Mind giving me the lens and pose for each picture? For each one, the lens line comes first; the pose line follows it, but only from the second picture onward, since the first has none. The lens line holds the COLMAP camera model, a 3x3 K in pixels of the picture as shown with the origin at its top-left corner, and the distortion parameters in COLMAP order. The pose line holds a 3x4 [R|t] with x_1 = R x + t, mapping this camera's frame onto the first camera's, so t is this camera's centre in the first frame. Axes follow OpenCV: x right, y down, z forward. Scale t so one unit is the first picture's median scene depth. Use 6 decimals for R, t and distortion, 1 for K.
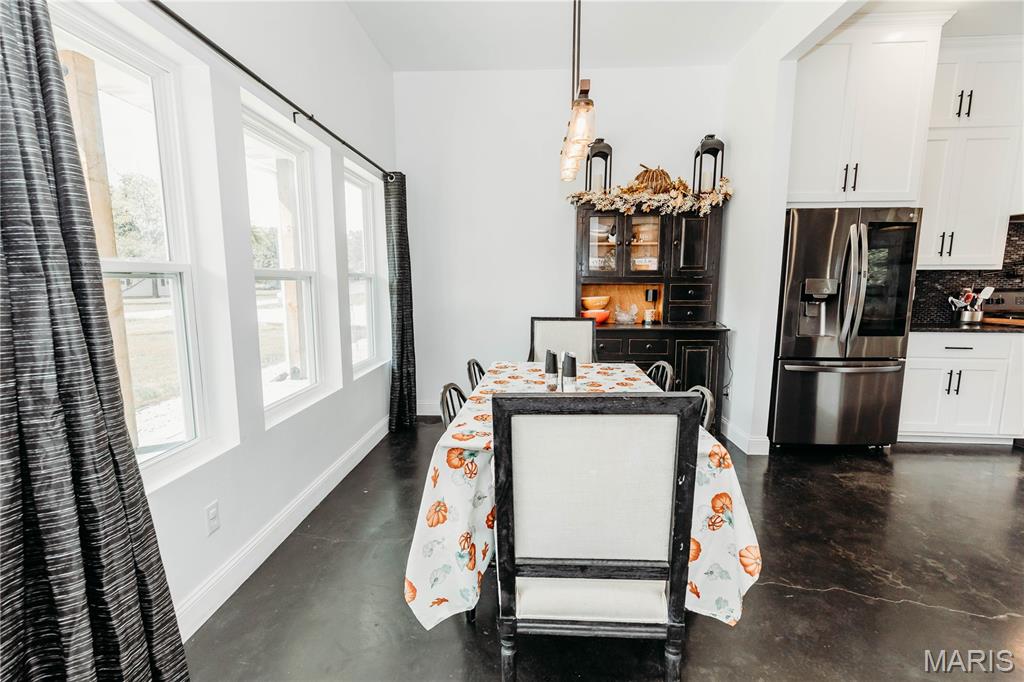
lens RADIAL K [[465.8, 0, 512.6], [0, 465.8, 343.9], [0, 0, 1]] dist [0.006463, -0.002099]
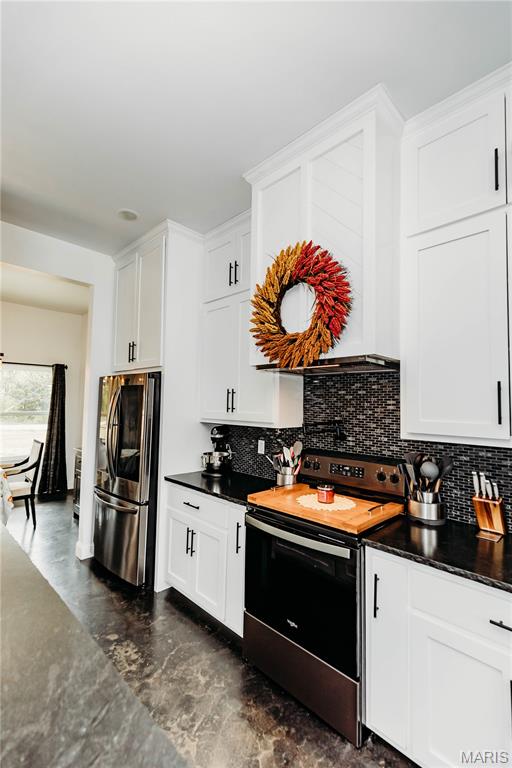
lens RADIAL K [[349.4, 0, 260.5], [0, 349.4, 383.1], [0, 0, 1]] dist [0.006463, -0.002099]
pose [[0.734731, -0.031817, -0.677612, 1.462198], [-0.112494, 0.979354, -0.167962, -0.126104], [0.668966, 0.199634, 0.715982, 0.482511]]
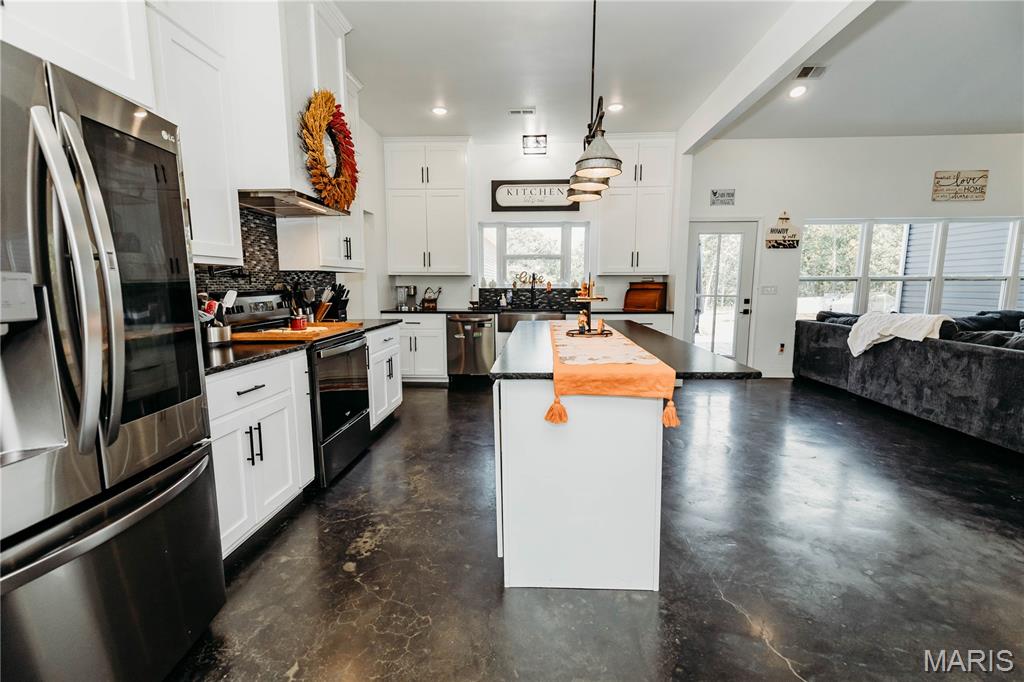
lens RADIAL K [[465.8, 0, 509.9], [0, 465.8, 349.1], [0, 0, 1]] dist [0.006463, -0.002099]
pose [[0.021738, -0.142110, 0.989612, 0.333185], [0.141458, 0.980325, 0.137669, -0.074362], [-0.989706, 0.136996, 0.041413, 0.585439]]
